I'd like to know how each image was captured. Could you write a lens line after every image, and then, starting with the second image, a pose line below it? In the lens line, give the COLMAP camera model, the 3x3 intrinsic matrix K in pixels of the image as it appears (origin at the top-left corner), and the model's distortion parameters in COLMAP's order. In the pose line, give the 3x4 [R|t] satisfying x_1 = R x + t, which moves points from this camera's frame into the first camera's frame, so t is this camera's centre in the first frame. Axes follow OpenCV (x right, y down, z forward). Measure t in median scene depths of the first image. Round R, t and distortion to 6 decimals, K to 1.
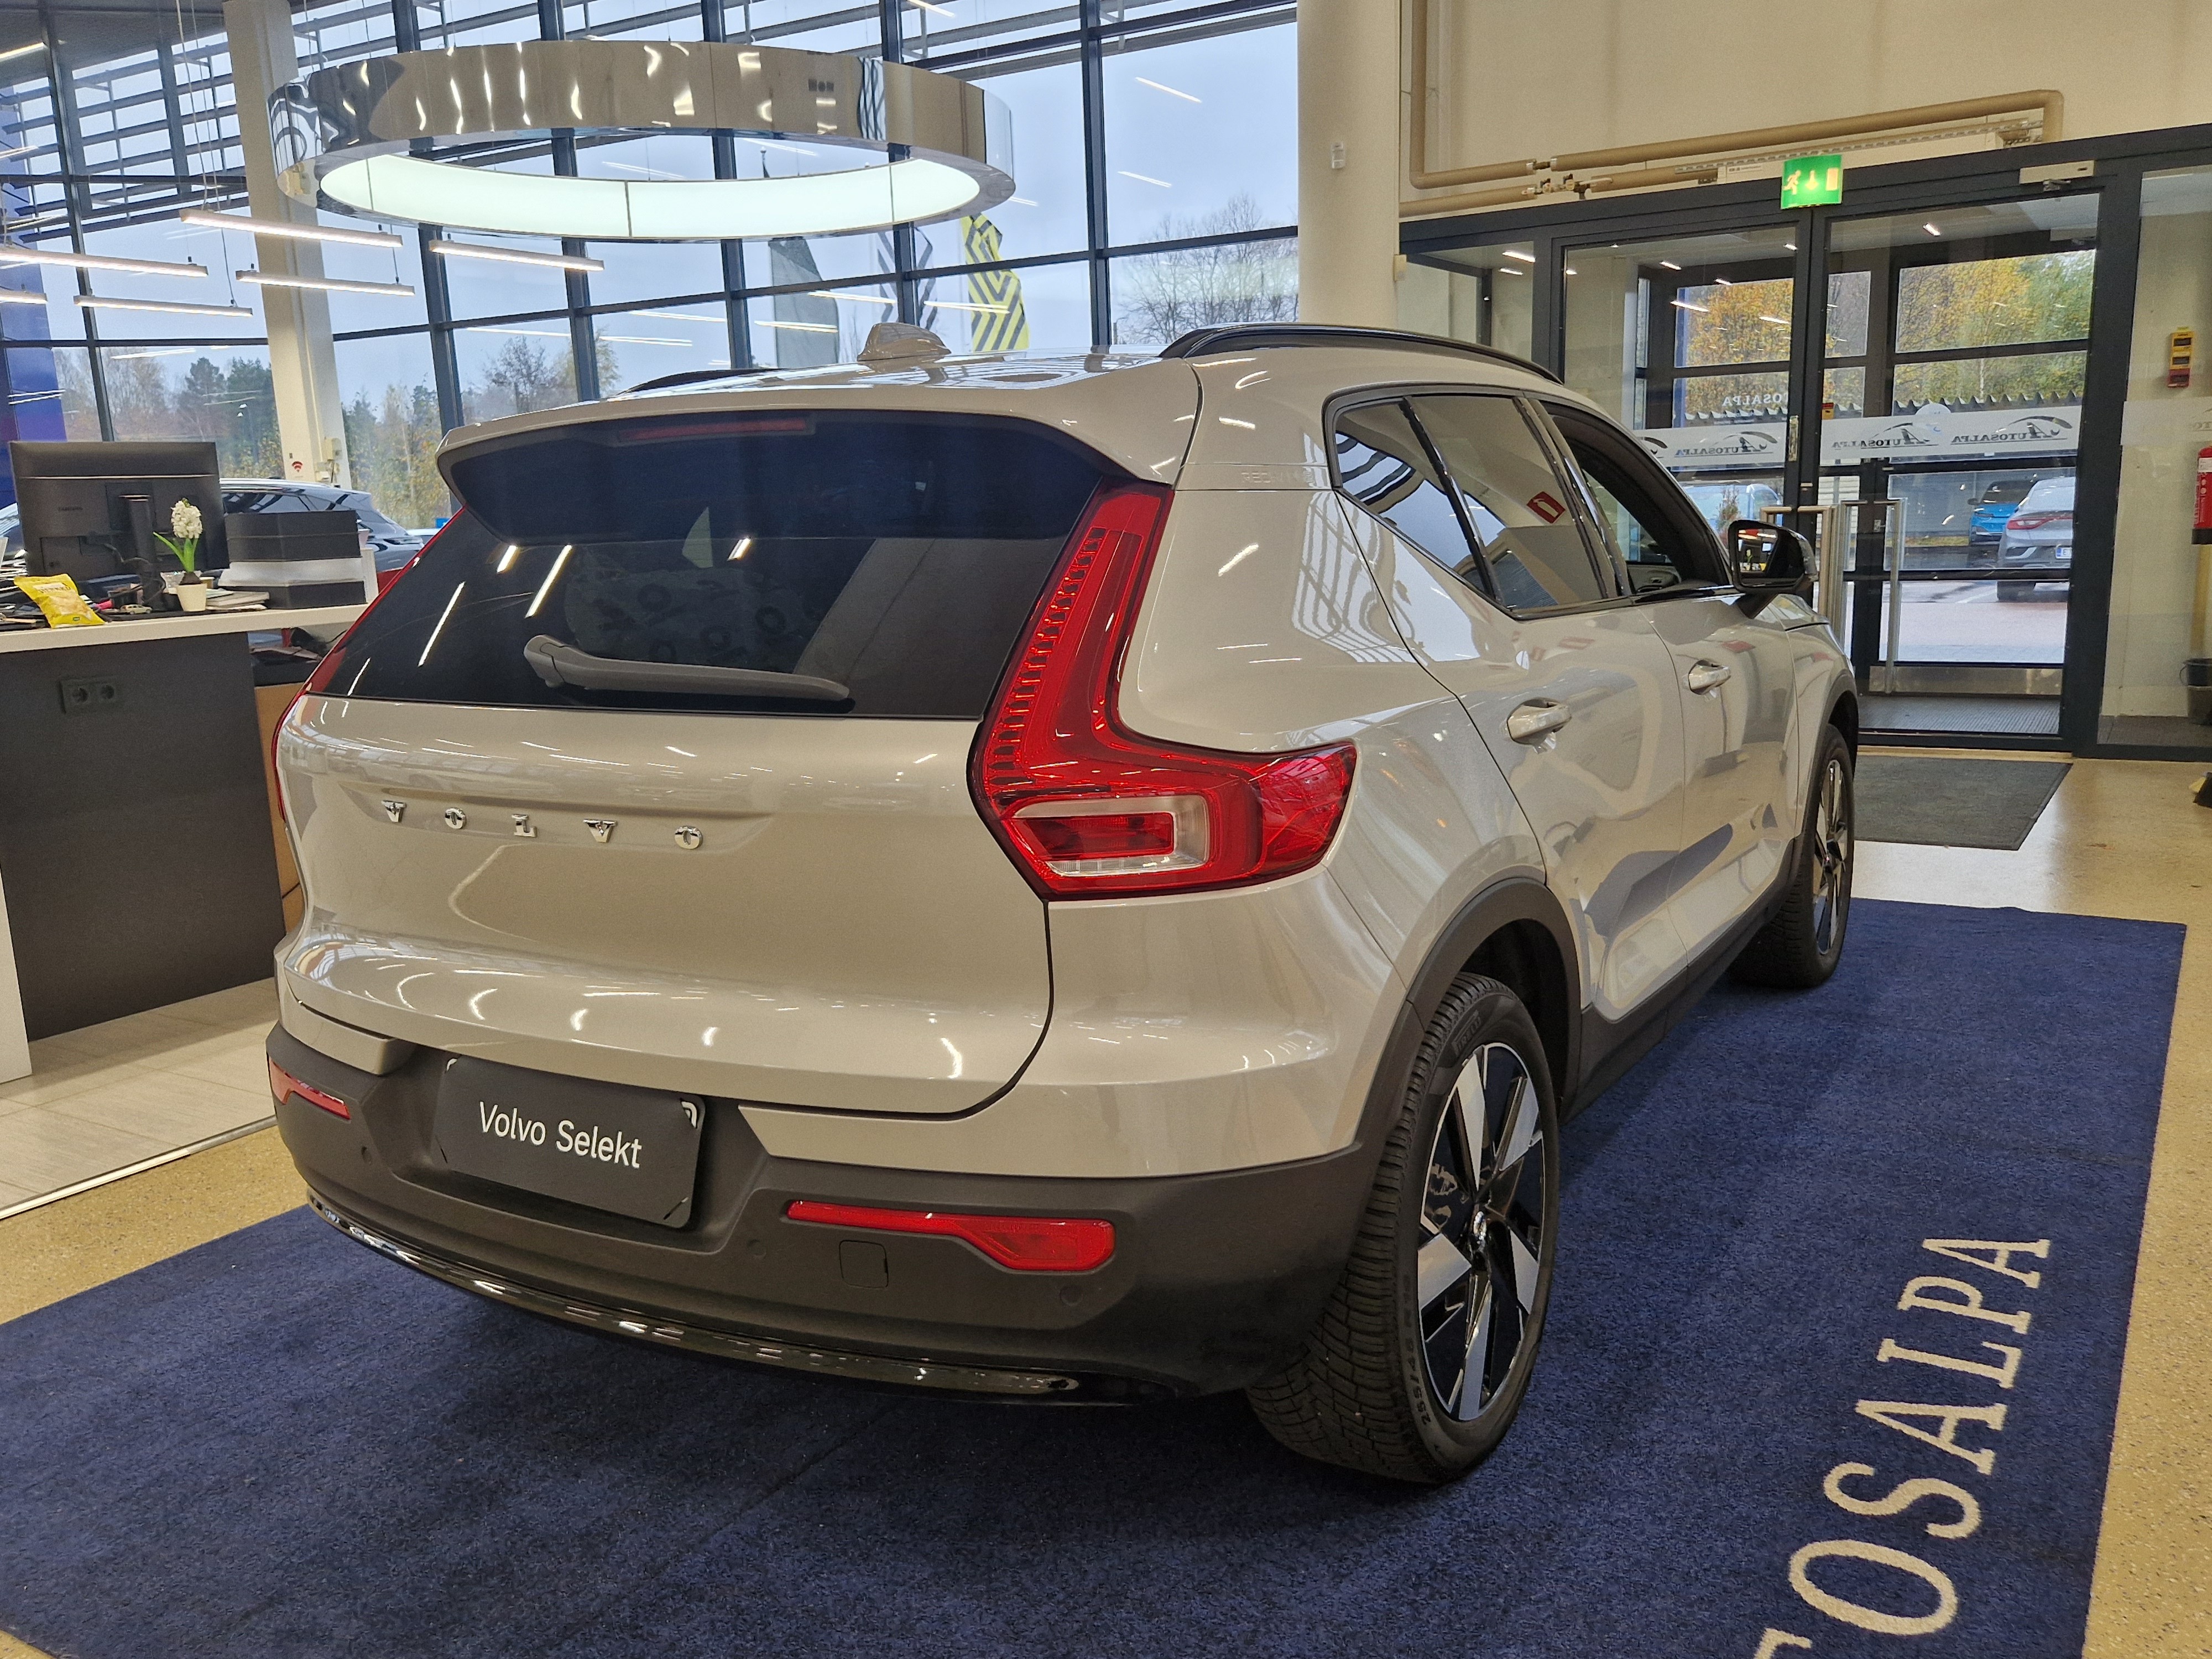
lens RADIAL K [[1800.7, 0, 1101.0], [0, 1800.7, 853.8], [0, 0, 1]] dist [0.146388, -0.220317]
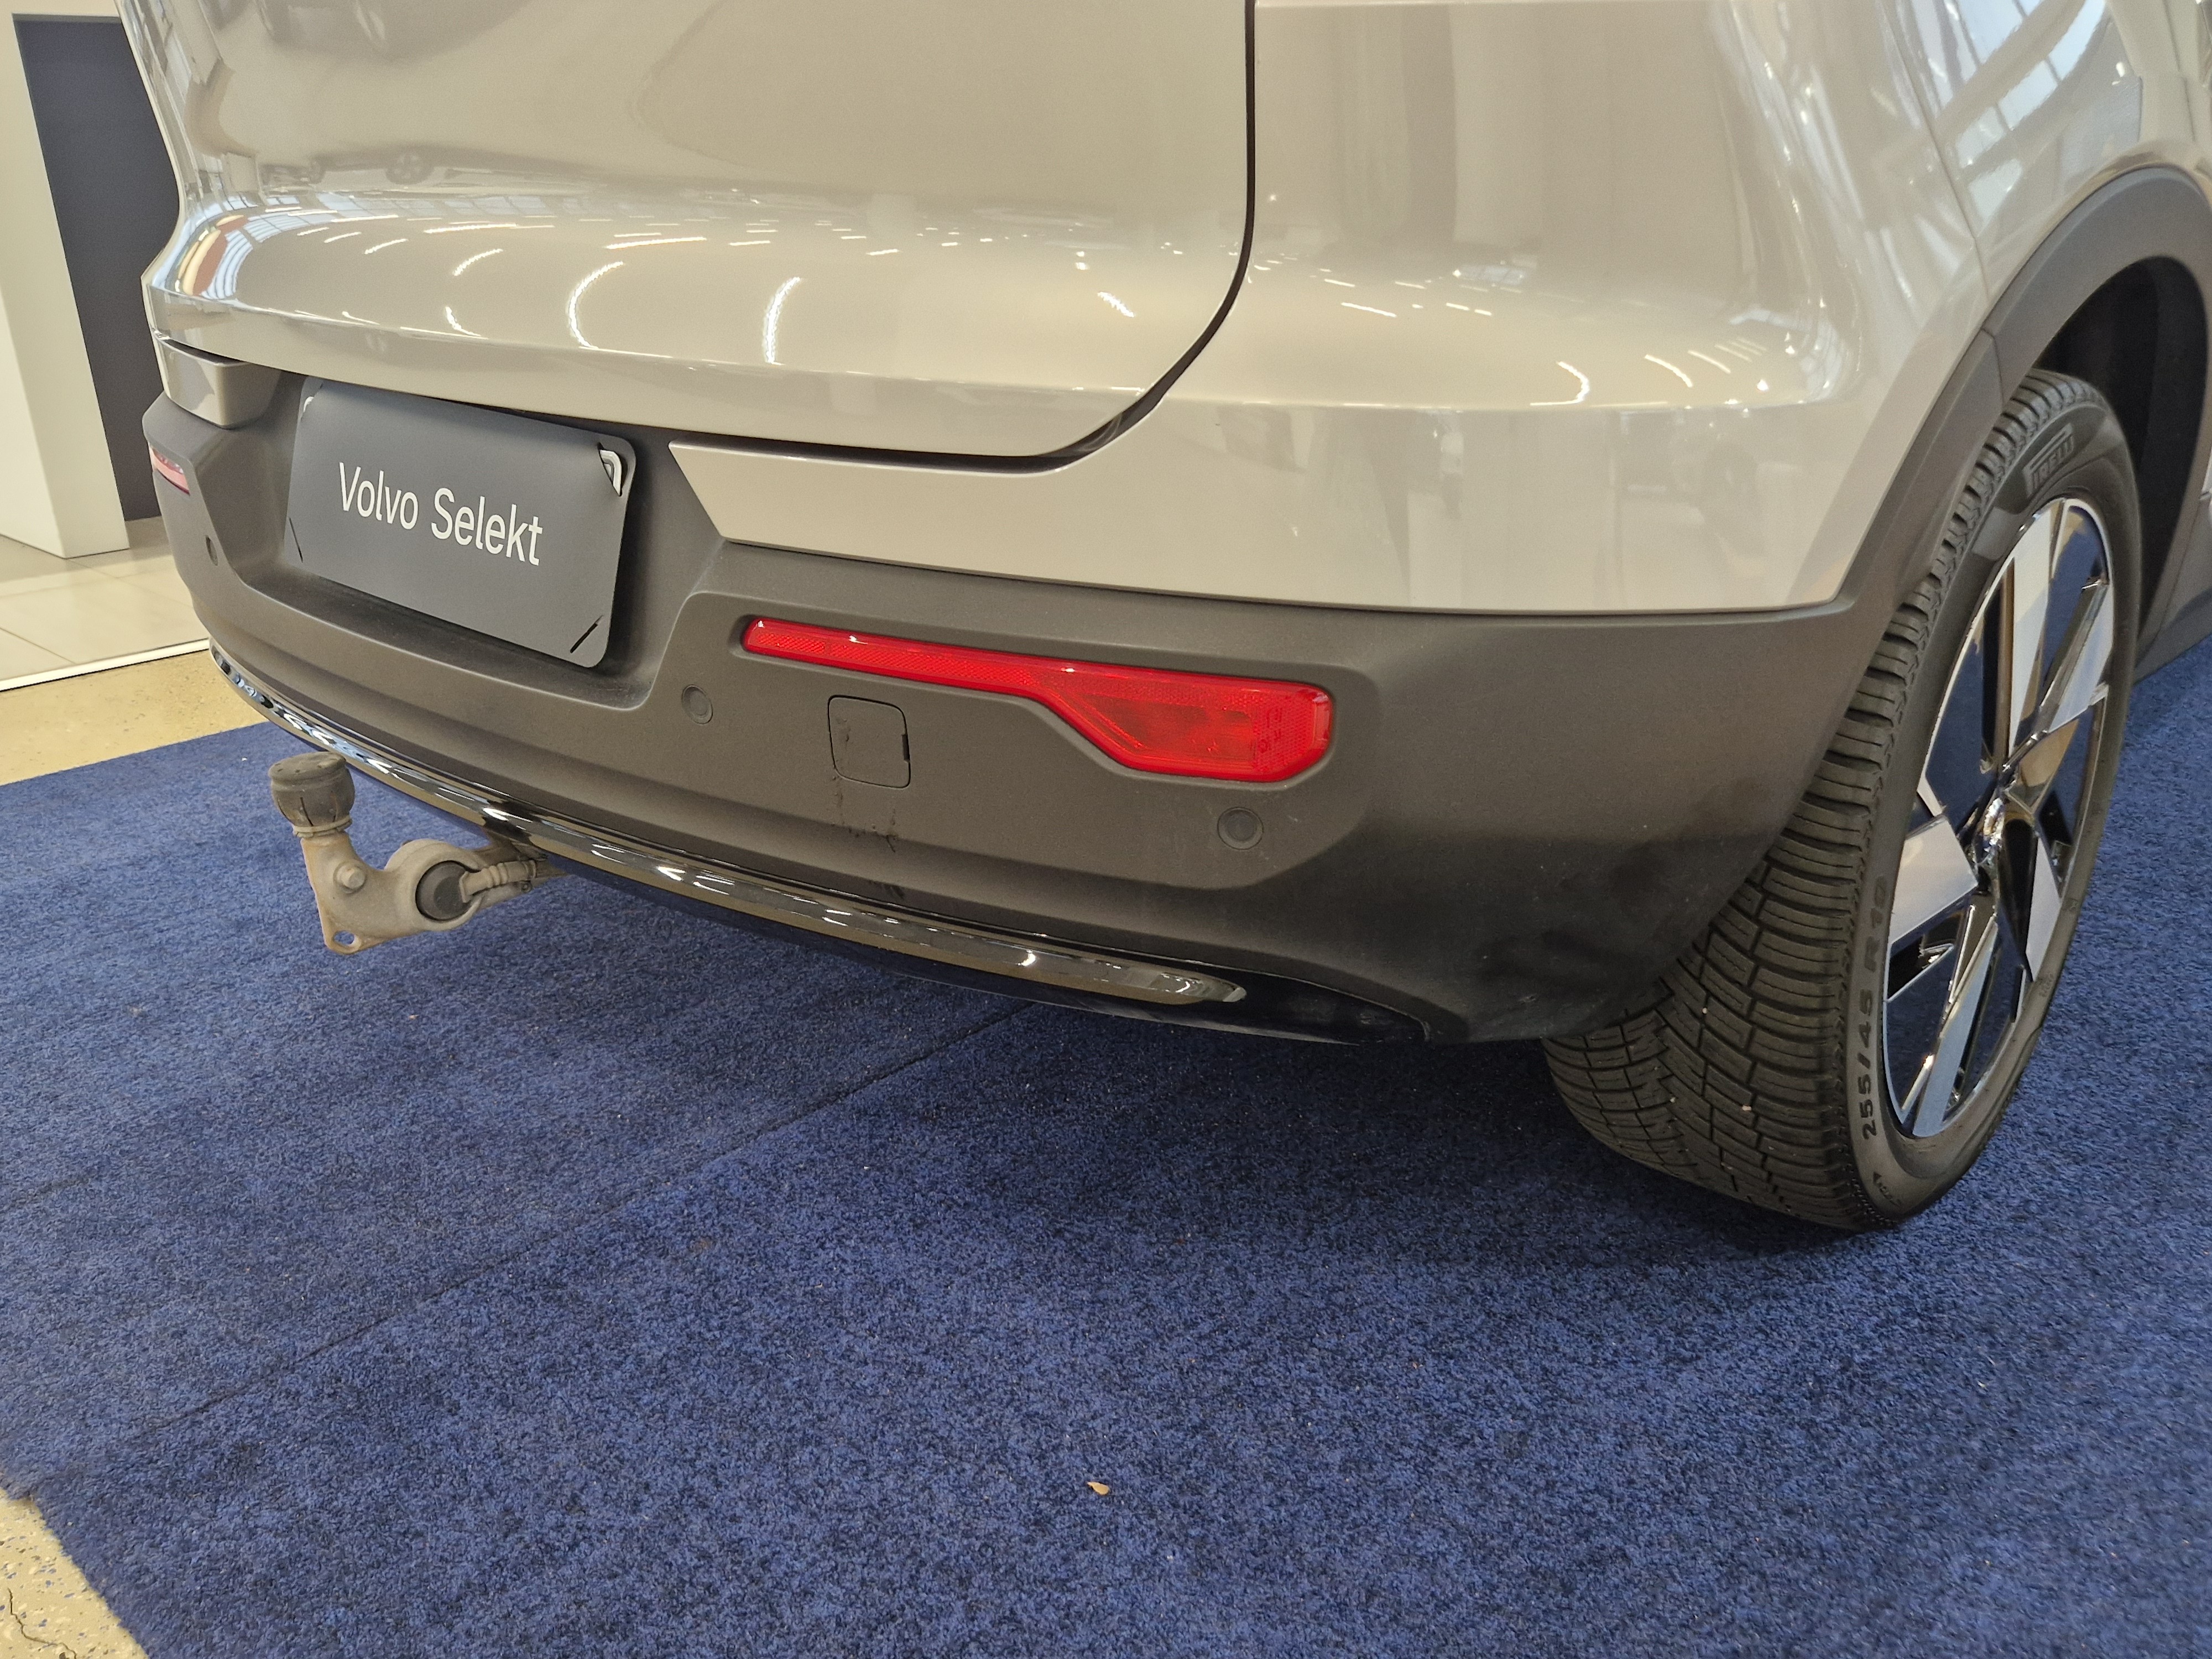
lens RADIAL K [[1800.7, 0, 1101.0], [0, 1800.7, 853.8], [0, 0, 1]] dist [0.146388, -0.220317]
pose [[0.984605, 0.094817, -0.146840, 0.017804], [-0.065828, 0.979379, 0.191004, 0.130811], [0.161922, -0.178397, 0.970544, 0.417887]]
